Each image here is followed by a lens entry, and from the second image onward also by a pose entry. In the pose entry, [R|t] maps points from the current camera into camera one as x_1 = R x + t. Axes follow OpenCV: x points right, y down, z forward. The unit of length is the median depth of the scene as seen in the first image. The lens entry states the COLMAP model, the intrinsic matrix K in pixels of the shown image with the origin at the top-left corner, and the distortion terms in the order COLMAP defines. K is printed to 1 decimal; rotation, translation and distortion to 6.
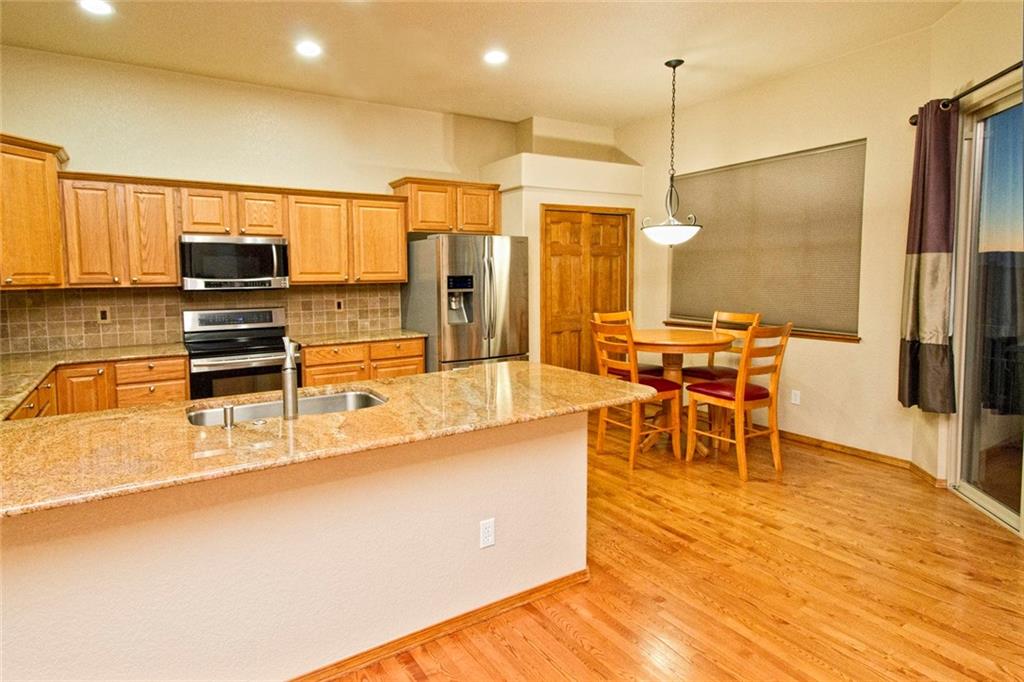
lens RADIAL K [[566.1, 0, 490.6], [0, 566.1, 322.9], [0, 0, 1]] dist [0.003412, -0.000021]
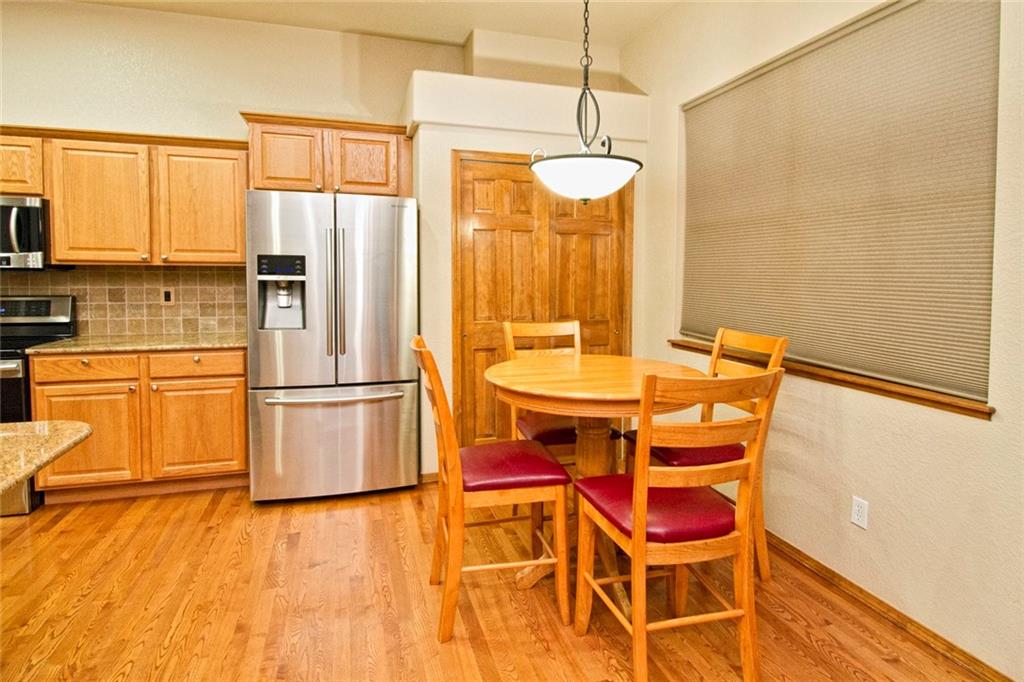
lens RADIAL K [[561.8, 0, 512.4], [0, 561.8, 303.4], [0, 0, 1]] dist [0.000683, -0.016215]
pose [[0.966915, 0.034251, -0.252788, 0.360819], [-0.042147, 0.998776, -0.025886, -0.023318], [0.251592, 0.035684, 0.967175, 0.447427]]
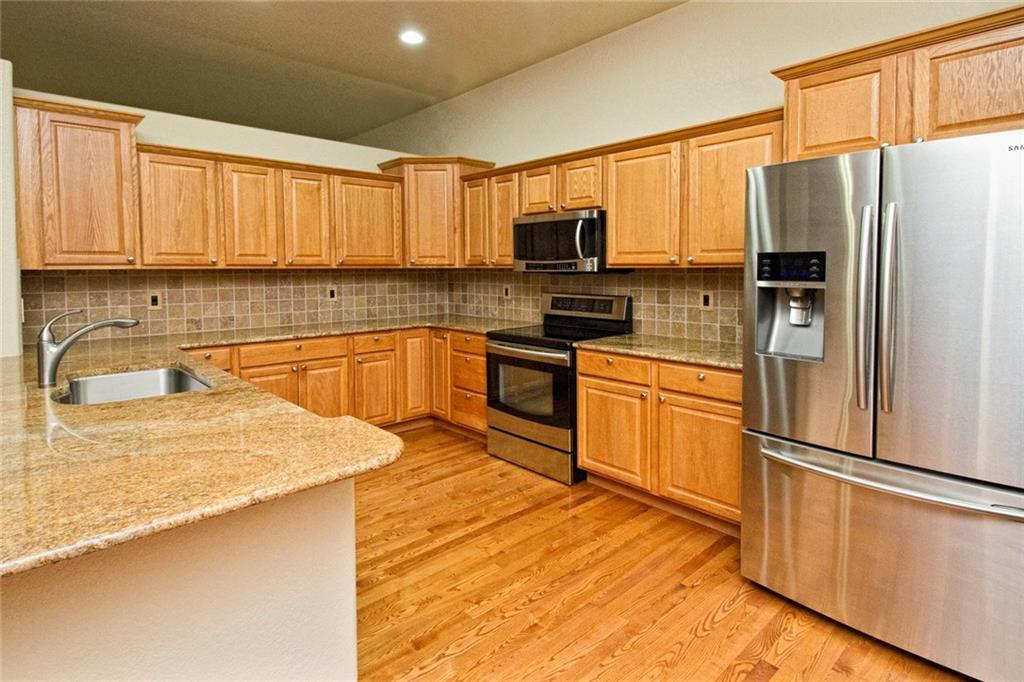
lens RADIAL K [[515.0, 0, 507.5], [0, 515.0, 291.7], [0, 0, 1]] dist [0.002795, -0.000156]
pose [[0.174496, 0.055247, -0.983107, 0.311428], [-0.082969, 0.995699, 0.041228, -0.050042], [0.981156, 0.074373, 0.178329, 0.701973]]
